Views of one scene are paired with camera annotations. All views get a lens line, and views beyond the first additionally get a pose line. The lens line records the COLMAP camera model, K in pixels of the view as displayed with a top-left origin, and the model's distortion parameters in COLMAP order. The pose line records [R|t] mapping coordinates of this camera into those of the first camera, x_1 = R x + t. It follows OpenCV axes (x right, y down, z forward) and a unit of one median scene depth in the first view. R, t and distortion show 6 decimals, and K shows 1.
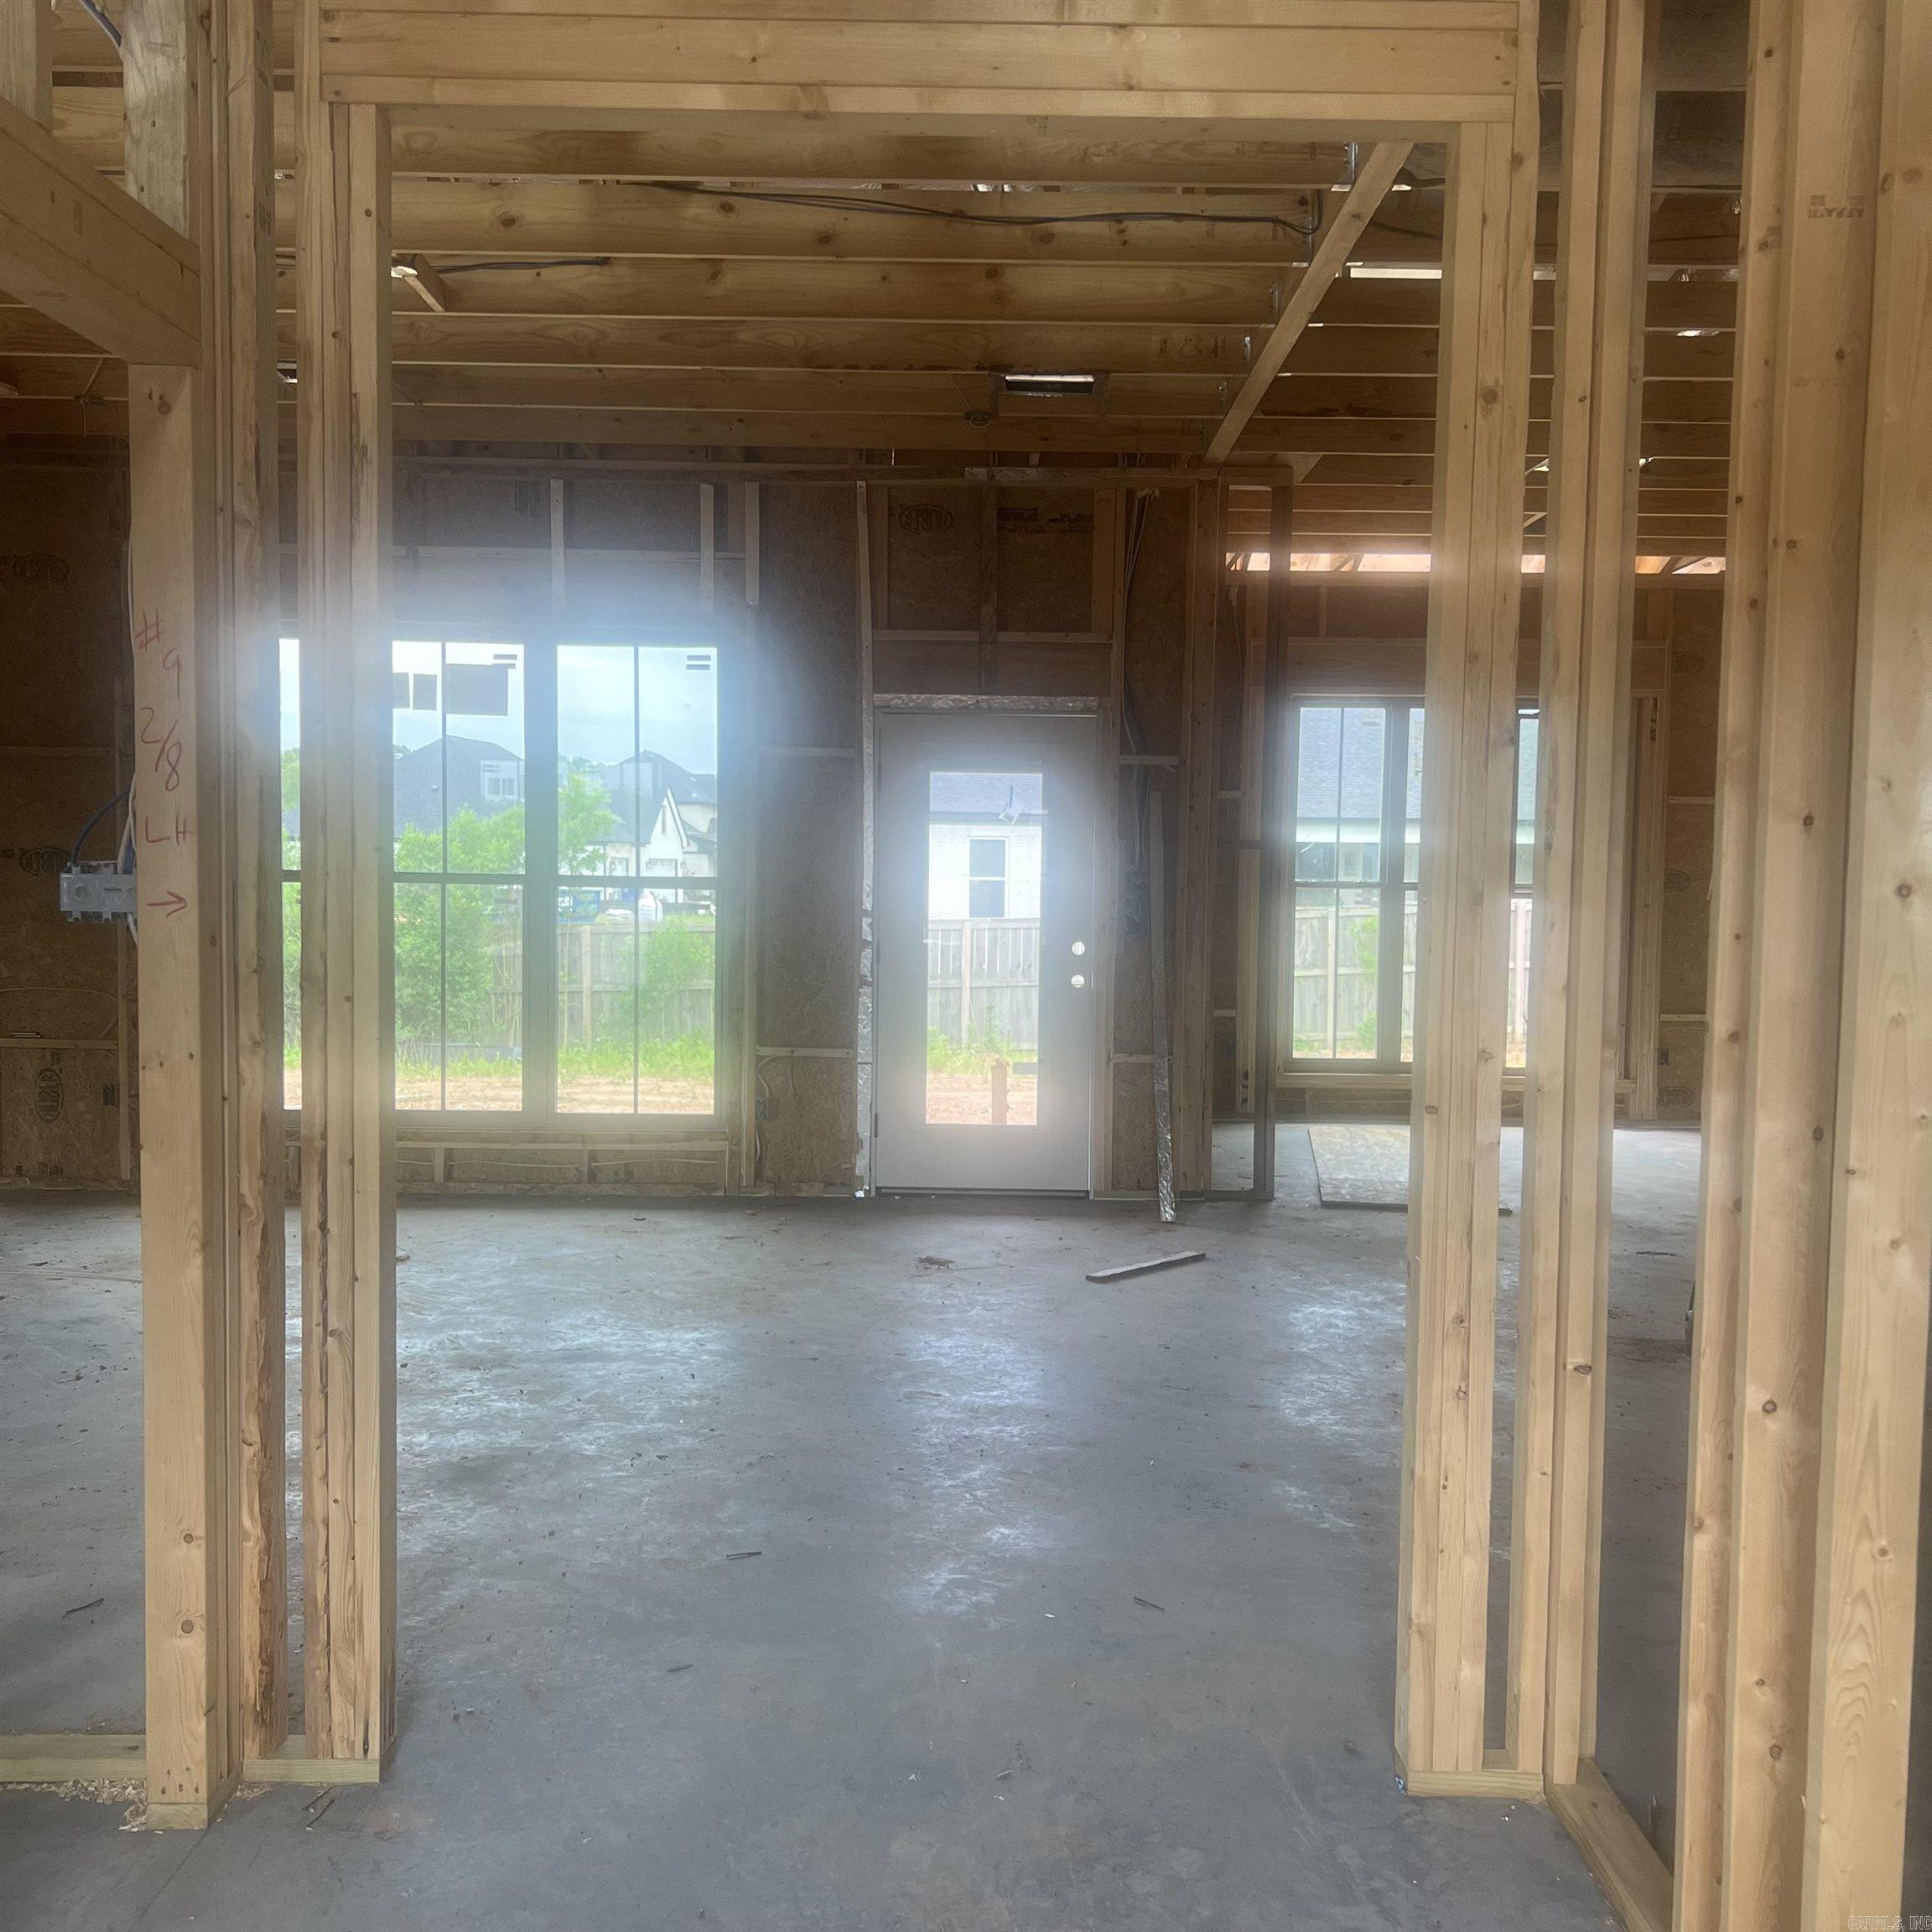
lens RADIAL K [[1936.7, 0, 966.0], [0, 1936.7, 966.0], [0, 0, 1]] dist [0.023889, -0.019769]
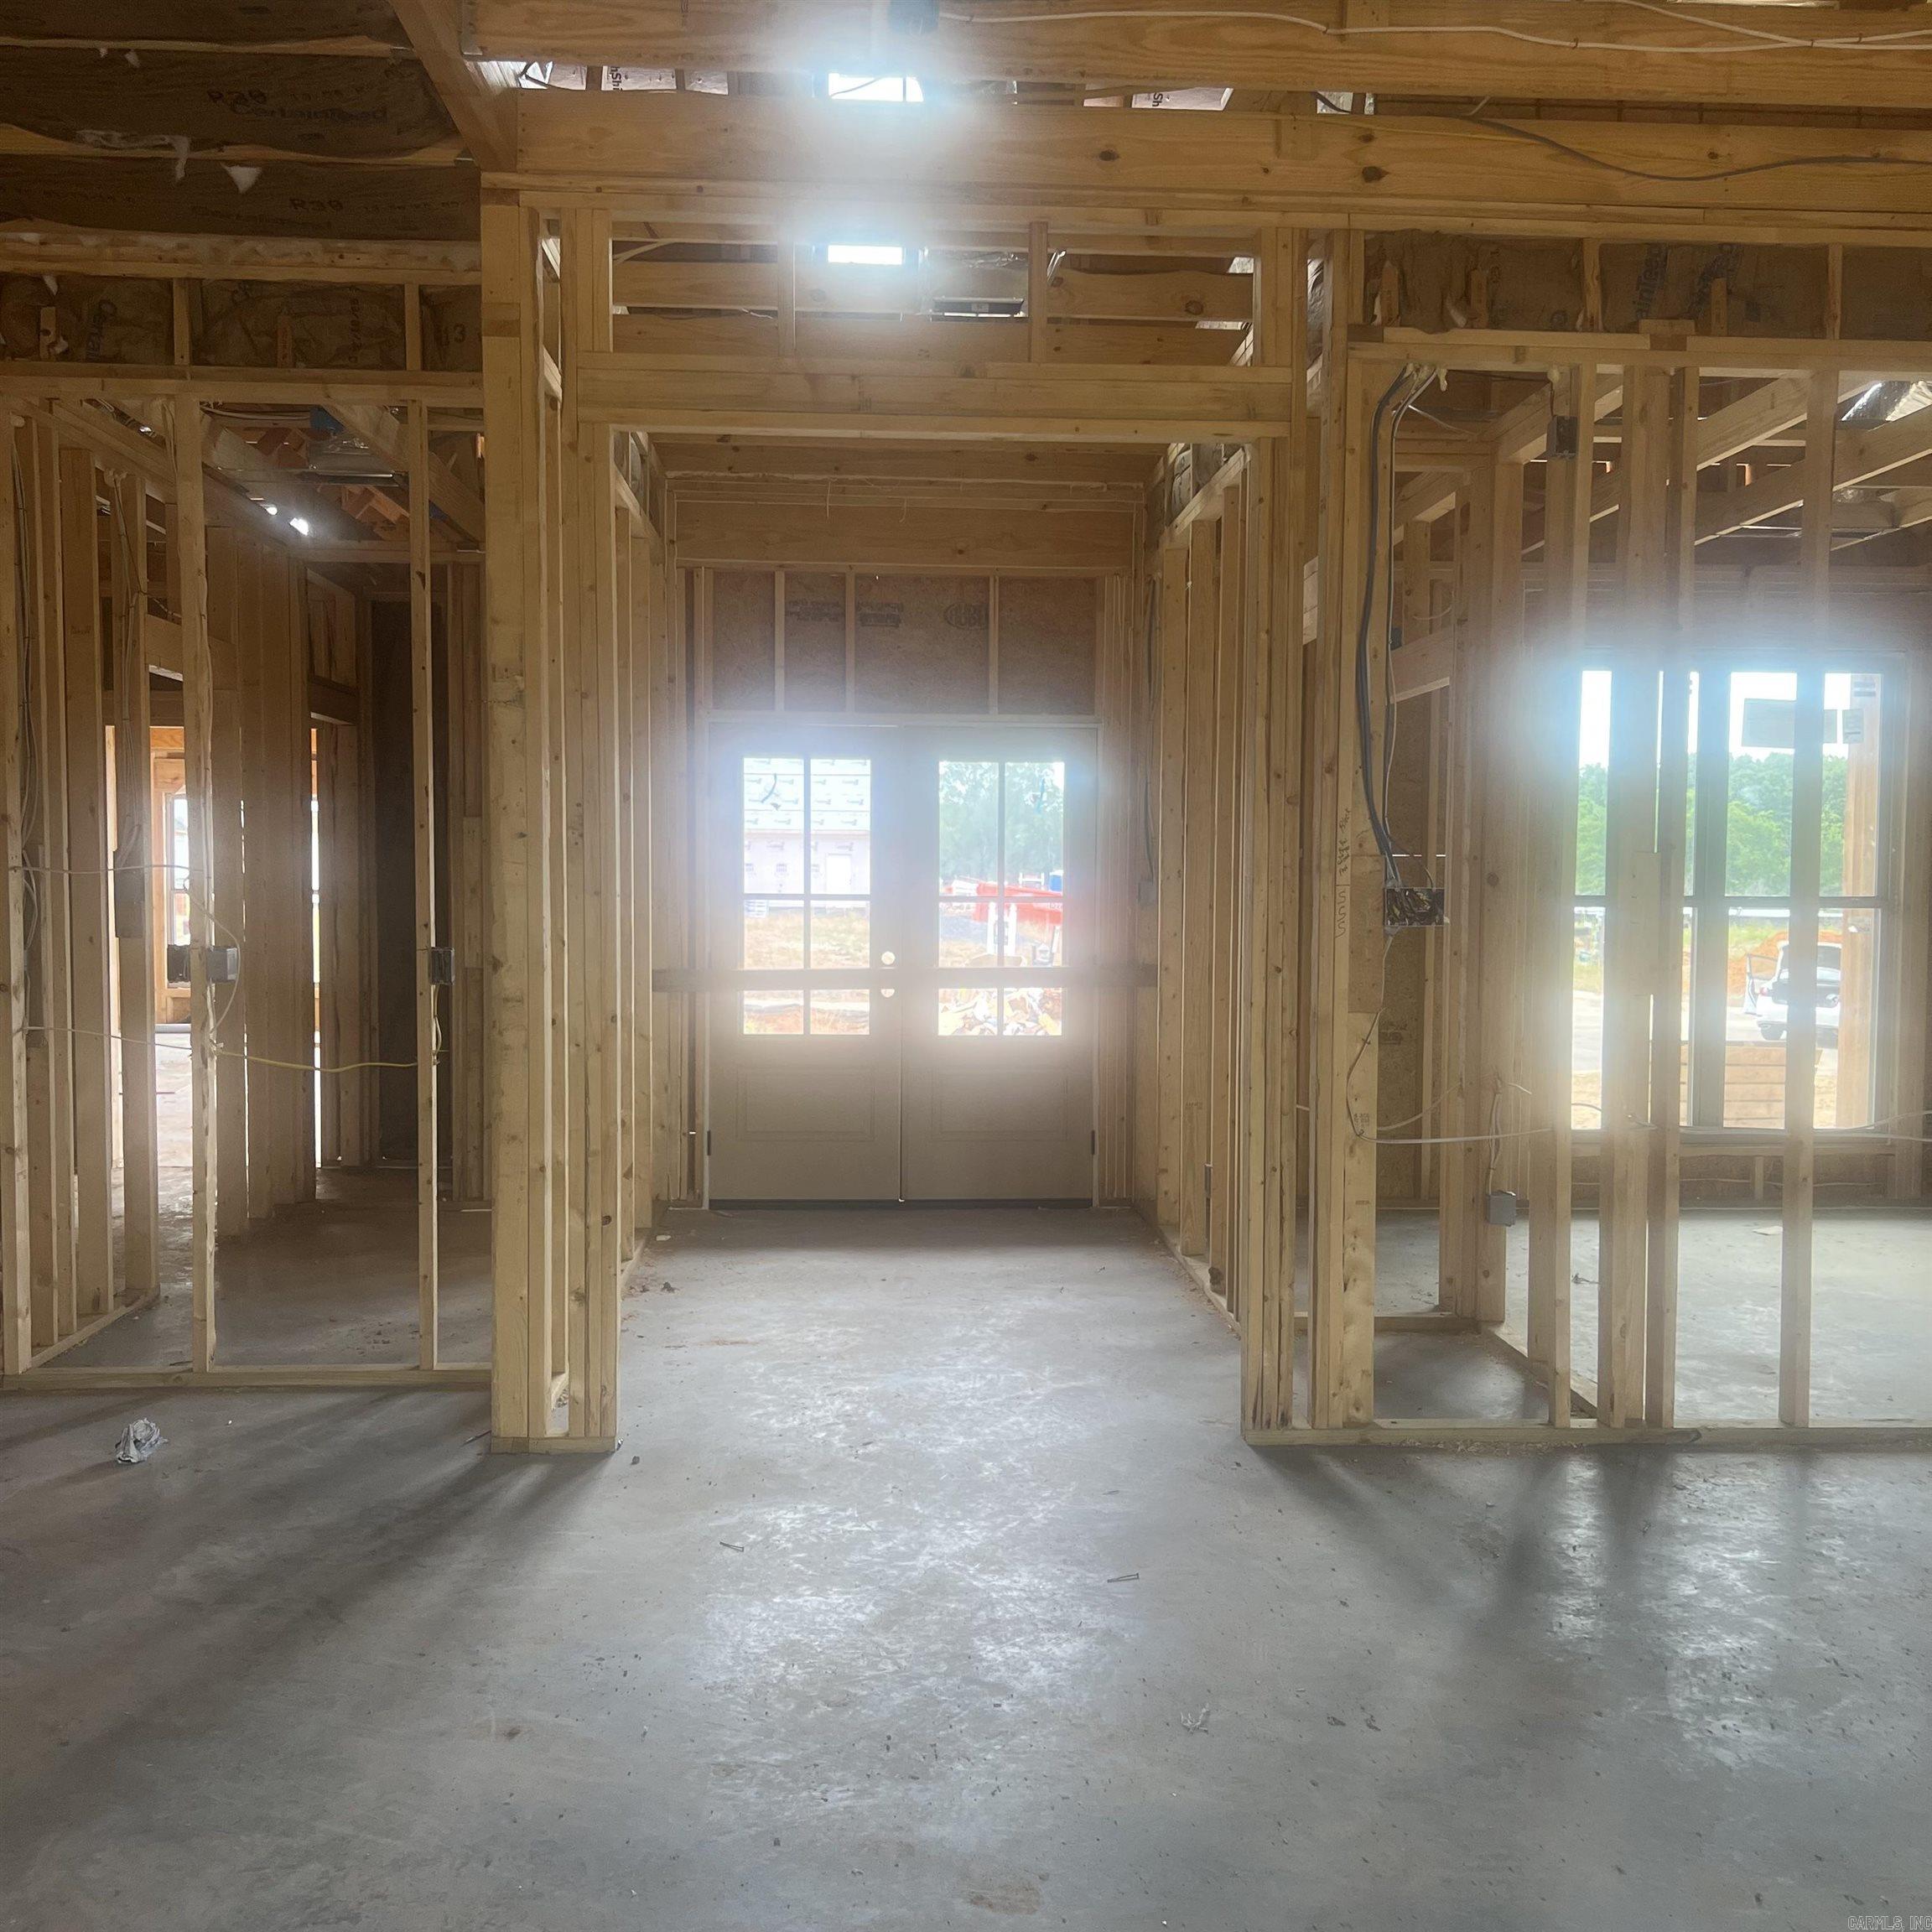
lens RADIAL K [[1933.5, 0, 966.5], [0, 1933.5, 991.0], [0, 0, 1]] dist [0.013682, -0.008600]
pose [[-0.998168, -0.014632, -0.058713, 0.027045], [-0.021858, 0.991994, 0.124382, -0.103835], [0.056423, 0.125438, -0.990496, 1.843446]]
